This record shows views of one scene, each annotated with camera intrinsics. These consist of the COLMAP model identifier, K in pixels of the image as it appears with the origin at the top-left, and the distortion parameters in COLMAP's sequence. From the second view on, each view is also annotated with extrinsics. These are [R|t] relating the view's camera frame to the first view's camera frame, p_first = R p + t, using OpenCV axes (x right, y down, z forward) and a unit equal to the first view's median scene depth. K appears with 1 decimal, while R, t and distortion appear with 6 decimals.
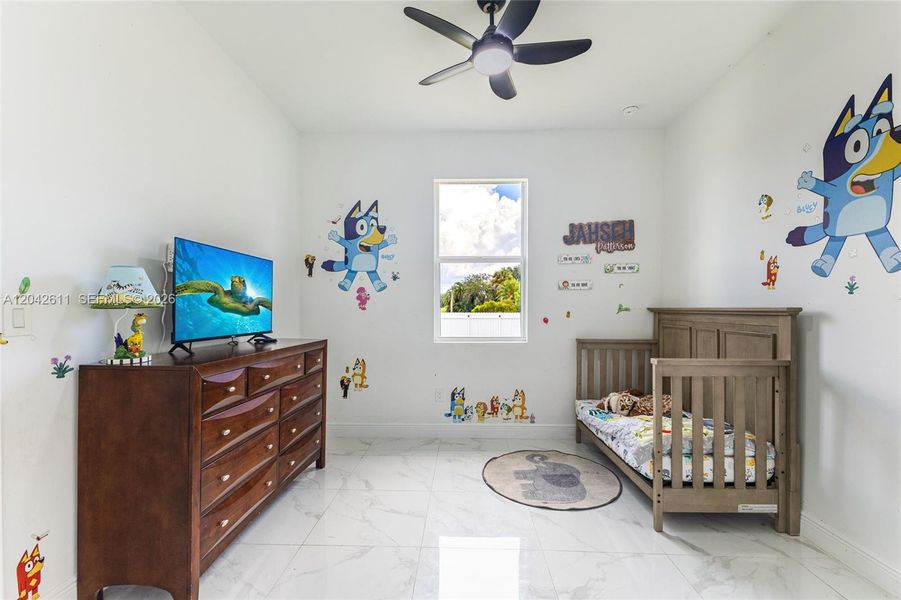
lens RADIAL K [[386.7, 0, 454.5], [0, 386.7, 299.2], [0, 0, 1]] dist [0.017785, -0.005160]
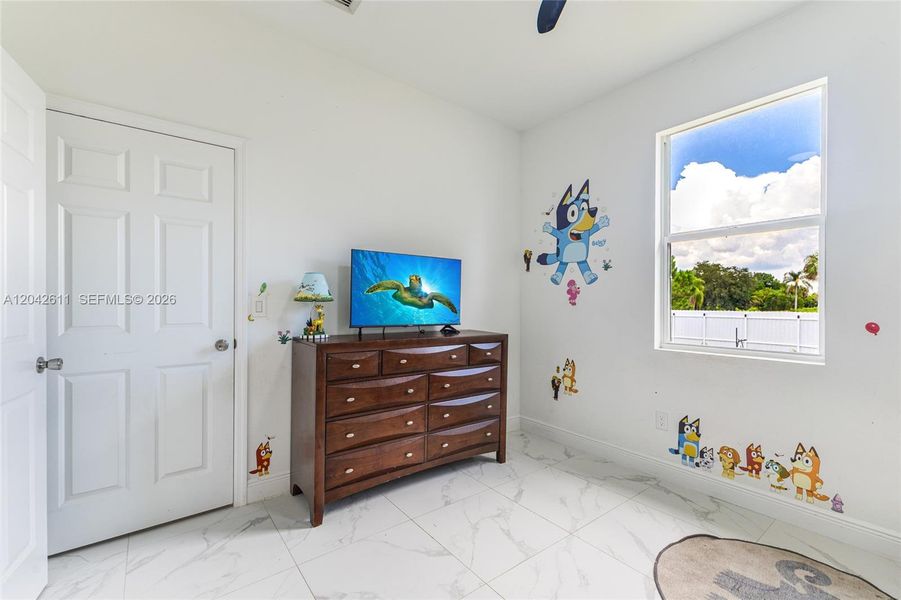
lens RADIAL K [[386.7, 0, 454.5], [0, 386.7, 299.2], [0, 0, 1]] dist [0.017785, -0.005160]
pose [[0.636319, -0.003703, -0.771417, 0.285488], [0.010047, 0.999943, 0.003487, 0.007555], [0.771360, -0.009969, 0.636320, 0.221980]]
